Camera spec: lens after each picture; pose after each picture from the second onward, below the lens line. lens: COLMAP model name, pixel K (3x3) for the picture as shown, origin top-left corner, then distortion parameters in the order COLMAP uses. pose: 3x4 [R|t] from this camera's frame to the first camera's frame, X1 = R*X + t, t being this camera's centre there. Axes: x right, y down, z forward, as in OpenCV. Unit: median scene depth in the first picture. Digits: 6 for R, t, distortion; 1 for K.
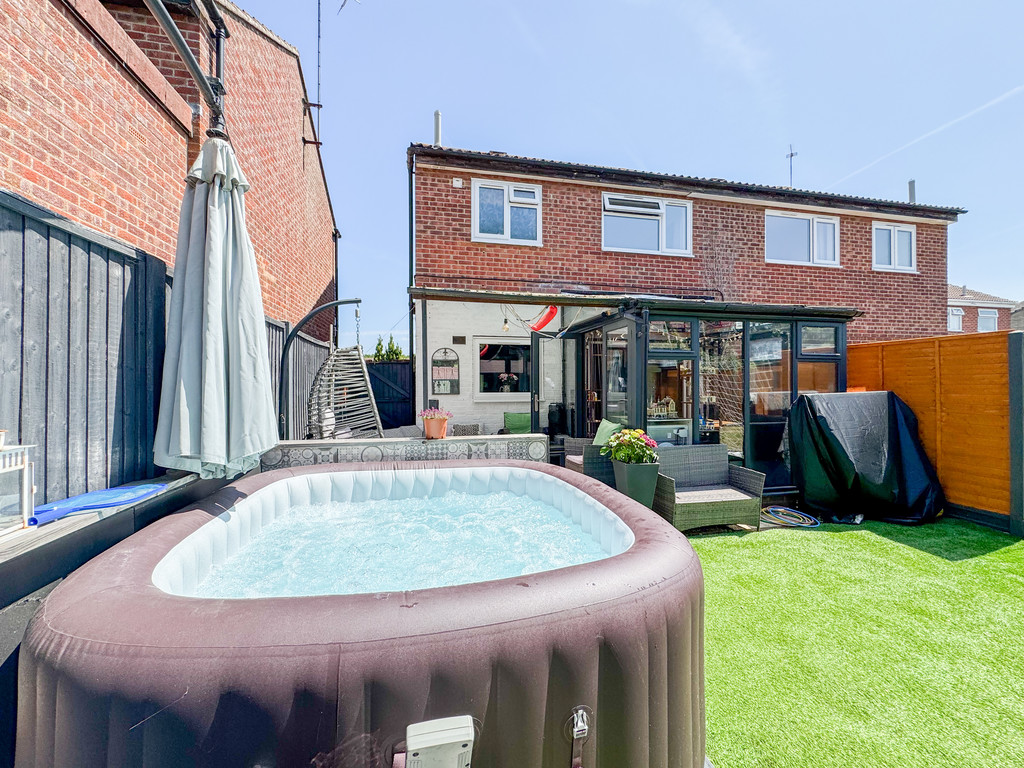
lens RADIAL K [[410.4, 0, 506.4], [0, 410.4, 384.1], [0, 0, 1]] dist [-0.001905, 0.001423]
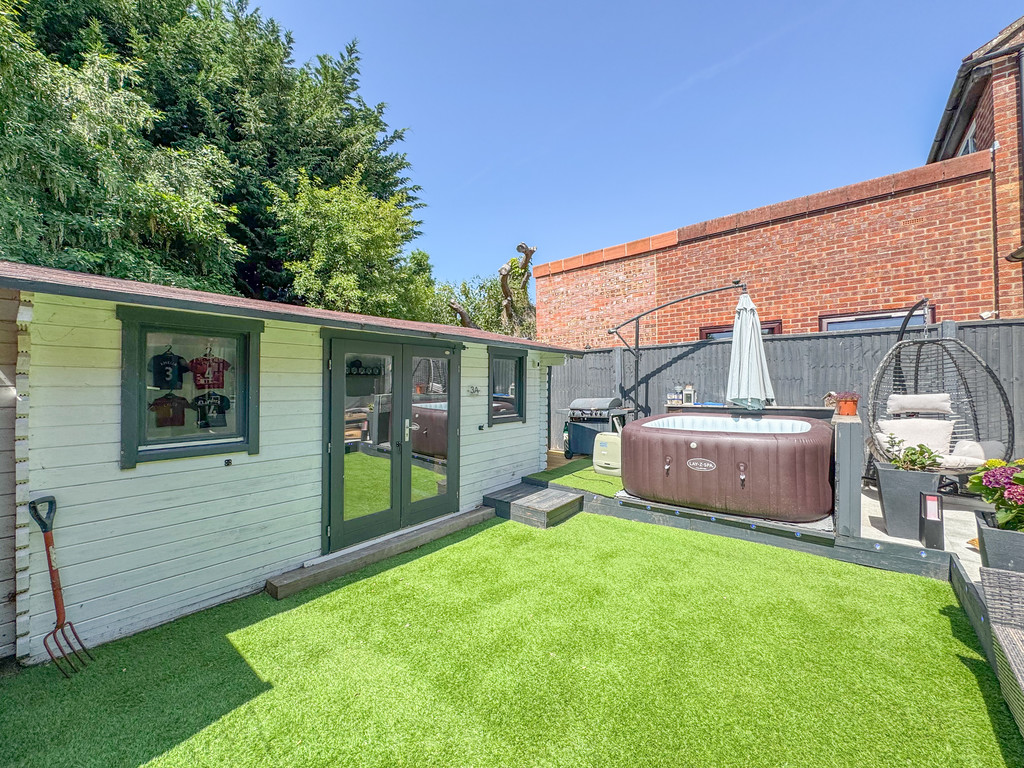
lens RADIAL K [[410.4, 0, 513.3], [0, 410.4, 384.6], [0, 0, 1]] dist [-0.001905, 0.001423]
pose [[-0.777706, 0.013863, -0.628476, 0.671943], [0.020309, 0.999789, -0.003078, 0.008324], [0.628300, -0.015158, -0.777823, 0.614879]]
